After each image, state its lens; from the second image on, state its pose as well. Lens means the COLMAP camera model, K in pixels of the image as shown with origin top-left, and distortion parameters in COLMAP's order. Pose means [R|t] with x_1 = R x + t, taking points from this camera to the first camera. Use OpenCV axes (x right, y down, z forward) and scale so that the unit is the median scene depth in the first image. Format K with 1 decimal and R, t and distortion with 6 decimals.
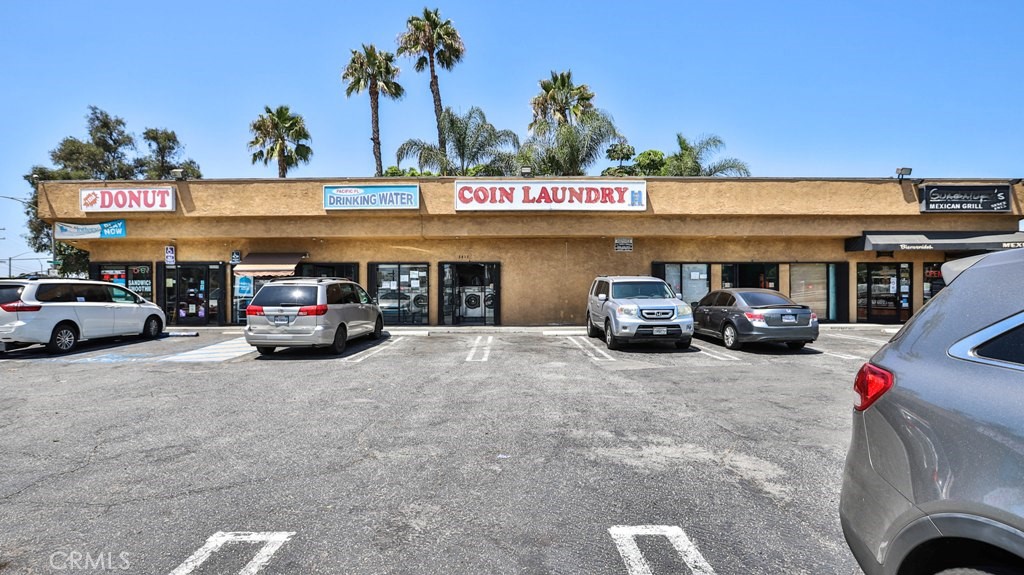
lens RADIAL K [[507.5, 0, 514.6], [0, 507.5, 286.7], [0, 0, 1]] dist [-0.063413, 0.034418]
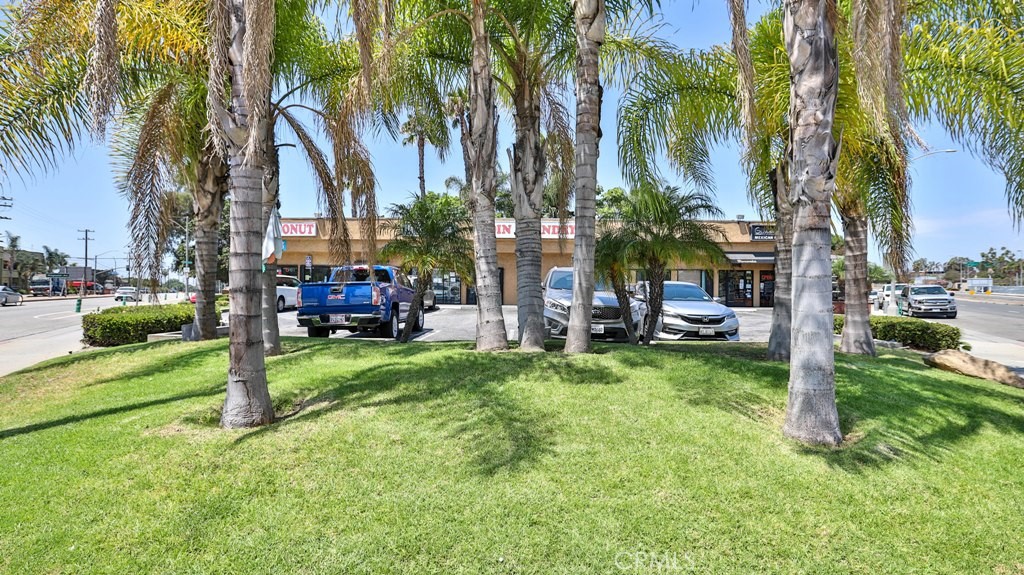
lens RADIAL K [[497.7, 0, 519.0], [0, 497.7, 281.7], [0, 0, 1]] dist [-0.063343, 0.031408]
pose [[0.999731, 0.012151, -0.019746, 0.062292], [-0.012525, 0.999742, -0.018948, 0.031408], [0.019511, 0.019191, 0.999625, -0.702030]]
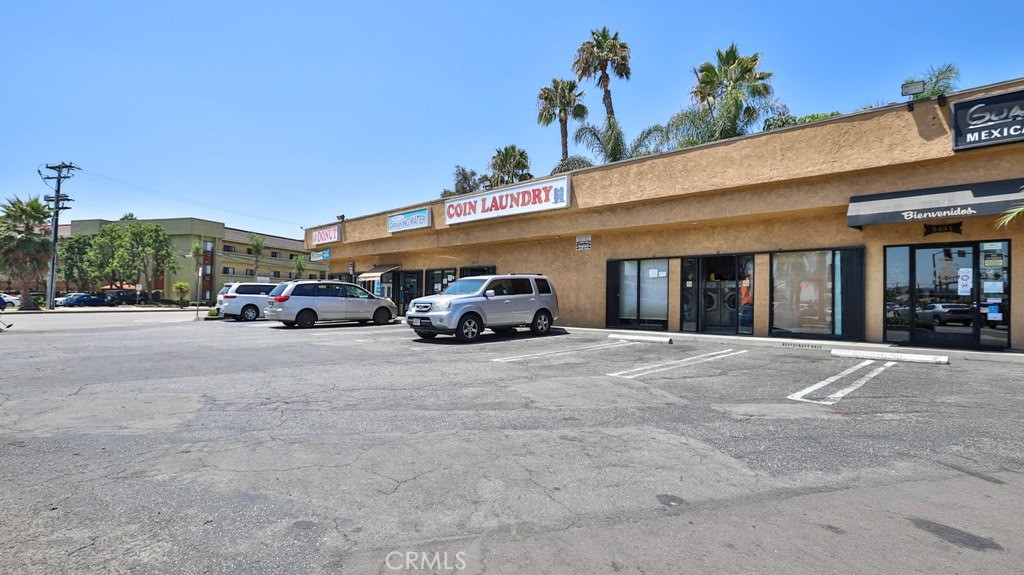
lens RADIAL K [[513.1, 0, 516.7], [0, 513.1, 291.7], [0, 0, 1]] dist [-0.057535, 0.025826]
pose [[0.703843, 0.000888, -0.710355, 0.874523], [-0.008404, 0.999940, -0.007077, 0.018570], [0.710306, 0.010951, 0.703808, 0.244635]]
